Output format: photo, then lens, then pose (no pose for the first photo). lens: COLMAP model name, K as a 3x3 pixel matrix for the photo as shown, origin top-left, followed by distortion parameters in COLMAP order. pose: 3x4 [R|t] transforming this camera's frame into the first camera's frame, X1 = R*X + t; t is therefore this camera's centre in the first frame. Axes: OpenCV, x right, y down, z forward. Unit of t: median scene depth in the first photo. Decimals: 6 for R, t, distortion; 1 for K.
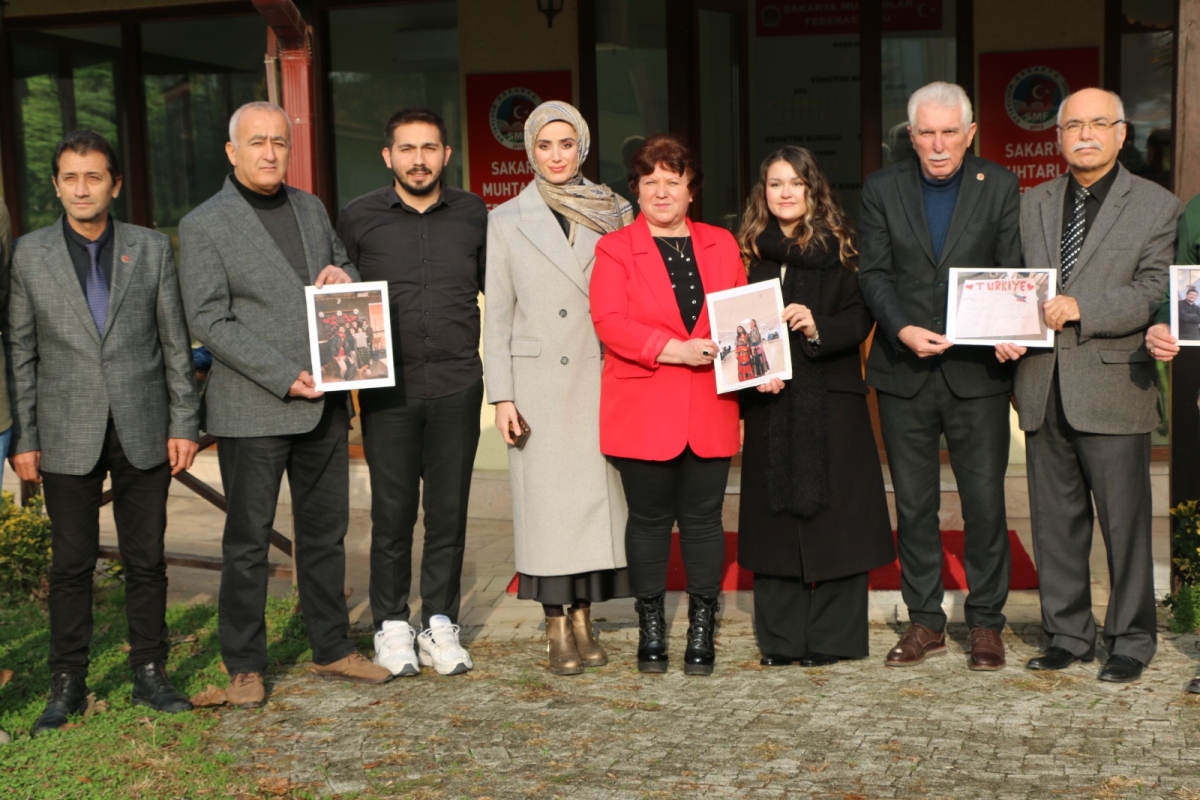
lens RADIAL K [[933.8, 0, 597.6], [0, 933.8, 372.3], [0, 0, 1]] dist [-0.147170, 0.112586]
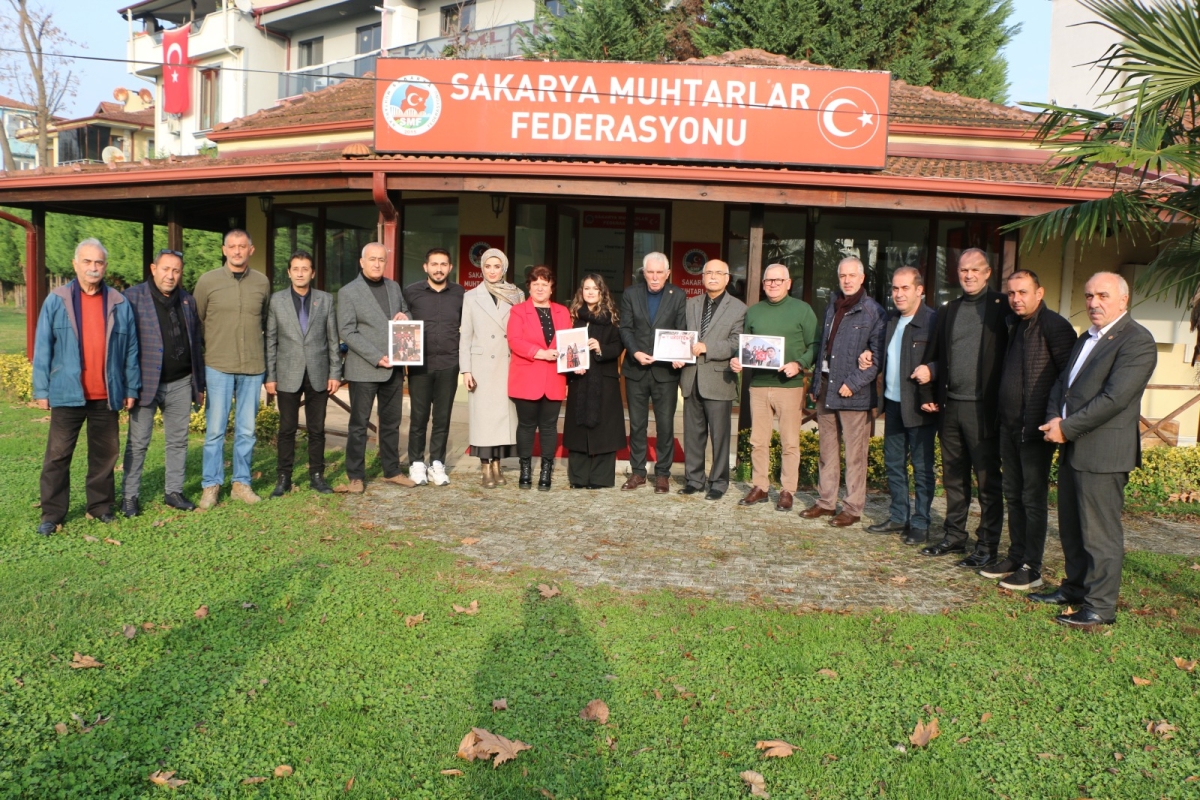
lens RADIAL K [[933.8, 0, 597.6], [0, 933.8, 372.3], [0, 0, 1]] dist [-0.147170, 0.112586]
pose [[0.989457, 0.056411, 0.133386, -0.094656], [-0.056026, 0.998407, -0.006638, 0.027795], [-0.133548, -0.000905, 0.991042, -1.459340]]
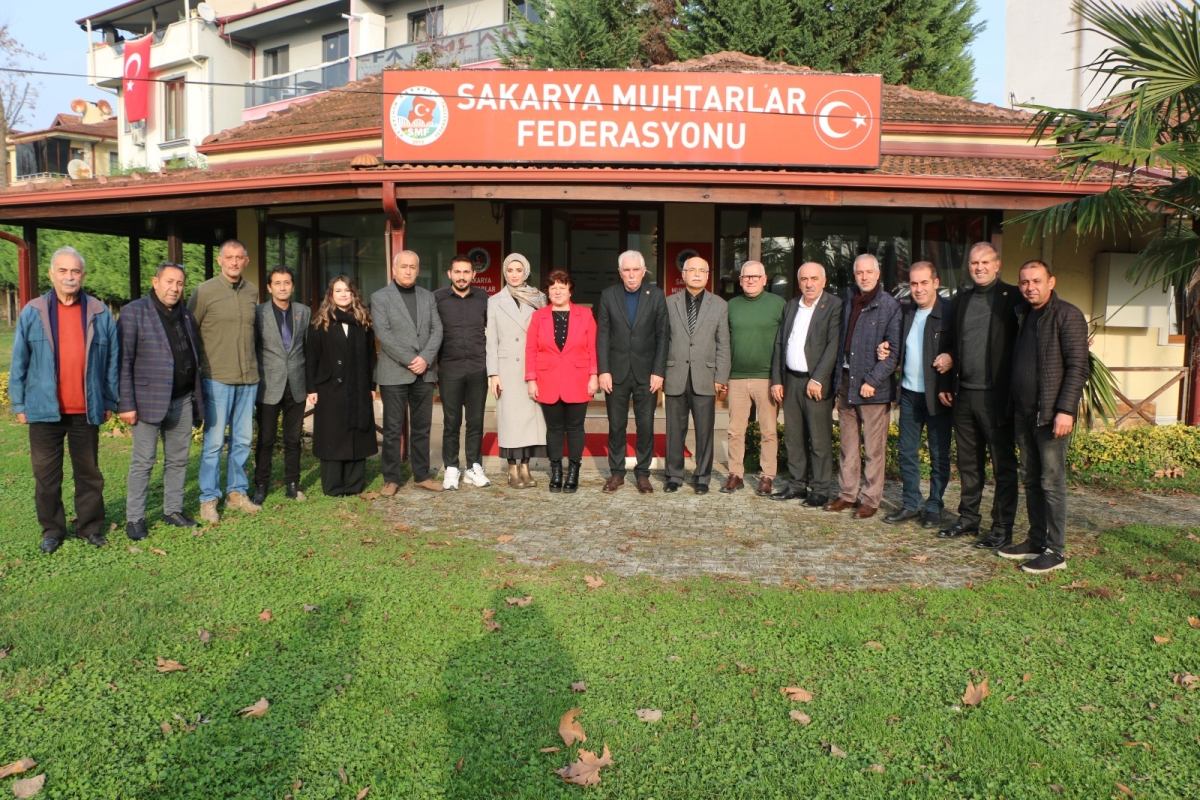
lens RADIAL K [[933.8, 0, 597.6], [0, 933.8, 372.3], [0, 0, 1]] dist [-0.147170, 0.112586]
pose [[0.984730, 0.025969, 0.172142, -0.263438], [-0.024876, 0.999654, -0.008505, 0.036872], [-0.172303, 0.004093, 0.985035, -1.522521]]
